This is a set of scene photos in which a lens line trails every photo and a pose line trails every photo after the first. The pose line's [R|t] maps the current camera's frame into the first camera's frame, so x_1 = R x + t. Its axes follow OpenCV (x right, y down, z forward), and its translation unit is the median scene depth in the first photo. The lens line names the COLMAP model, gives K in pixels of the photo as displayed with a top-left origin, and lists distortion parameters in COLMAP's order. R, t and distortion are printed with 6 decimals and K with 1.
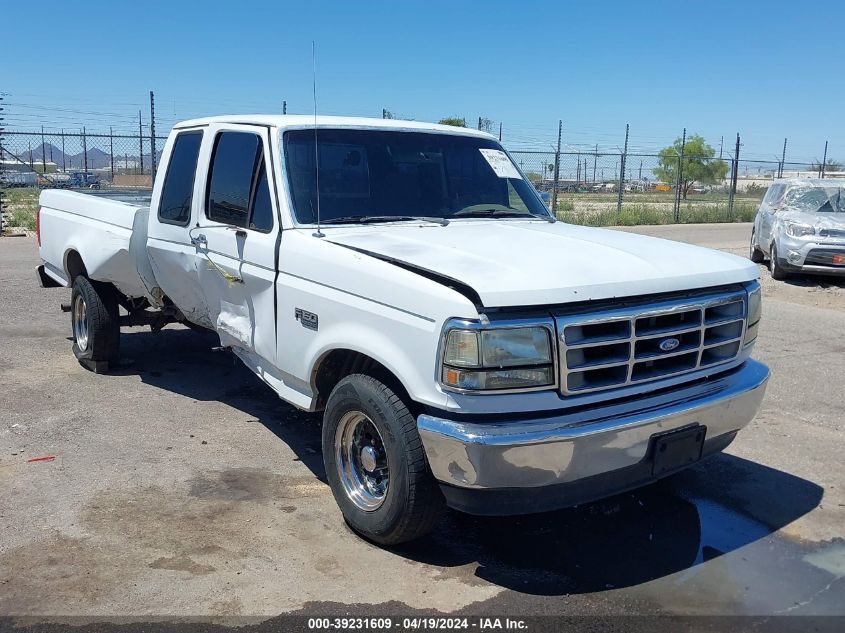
lens RADIAL K [[870.3, 0, 422.0], [0, 870.3, 317.6], [0, 0, 1]] dist [0.018438, 0.000000]
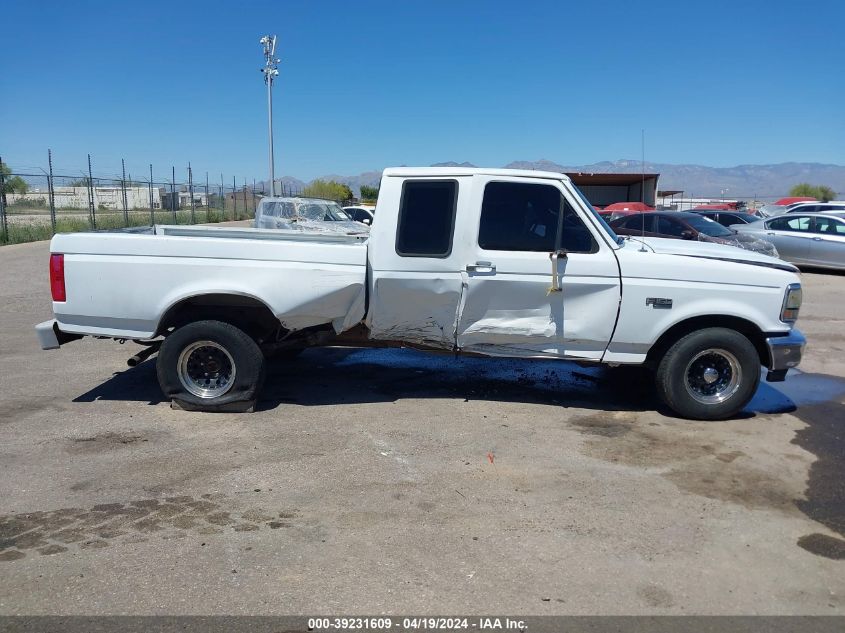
lens RADIAL K [[677.7, 0, 416.6], [0, 677.7, 319.5], [0, 0, 1]] dist [0.073178, -0.085843]
pose [[0.593586, -0.154149, 0.789869, -1.243637], [0.132321, 0.986821, 0.093145, -0.129443], [-0.793818, 0.049227, 0.606160, 0.523729]]
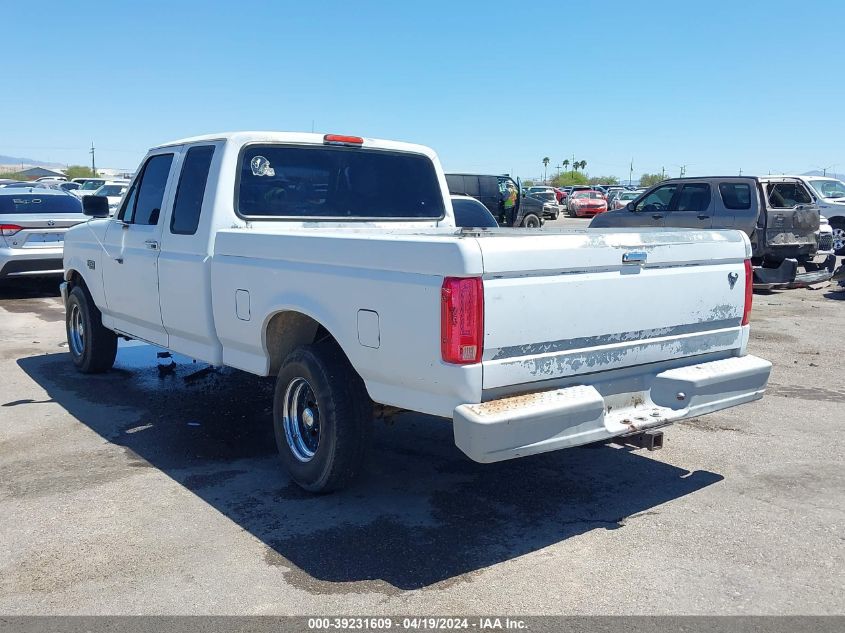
lens RADIAL K [[870.3, 0, 426.5], [0, 870.3, 320.7], [0, 0, 1]] dist [0.018438, 0.000000]
pose [[-0.998577, -0.037690, -0.037740, -0.285372], [-0.047300, 0.952758, 0.300025, -0.430629], [0.024649, 0.301383, -0.953184, 2.640358]]
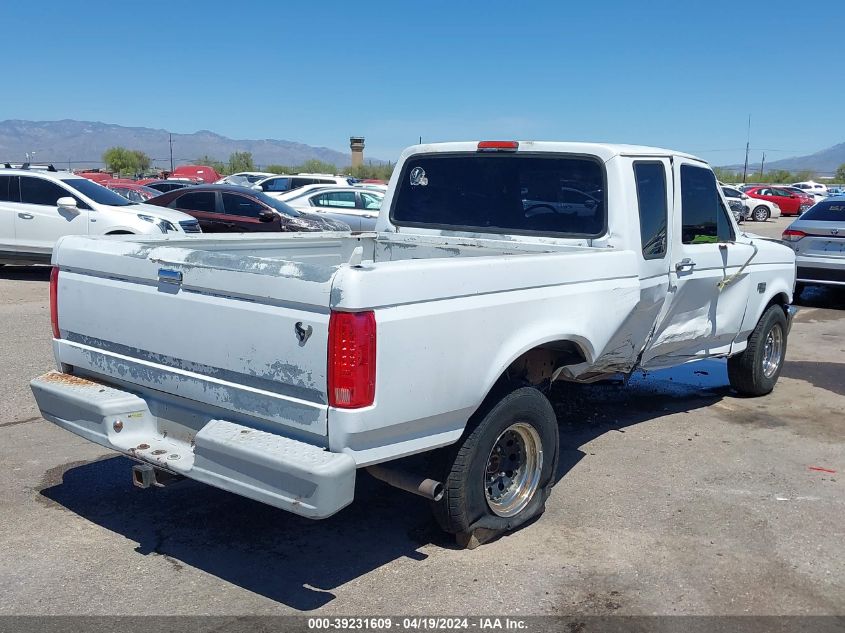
lens RADIAL K [[870.3, 0, 429.6], [0, 870.3, 322.6], [0, 0, 1]] dist [0.018438, 0.000000]
pose [[-0.236083, -0.187712, 0.953430, -1.367235], [0.138510, 0.964646, 0.224218, -0.340510], [-0.961811, 0.184994, -0.201737, 1.713848]]
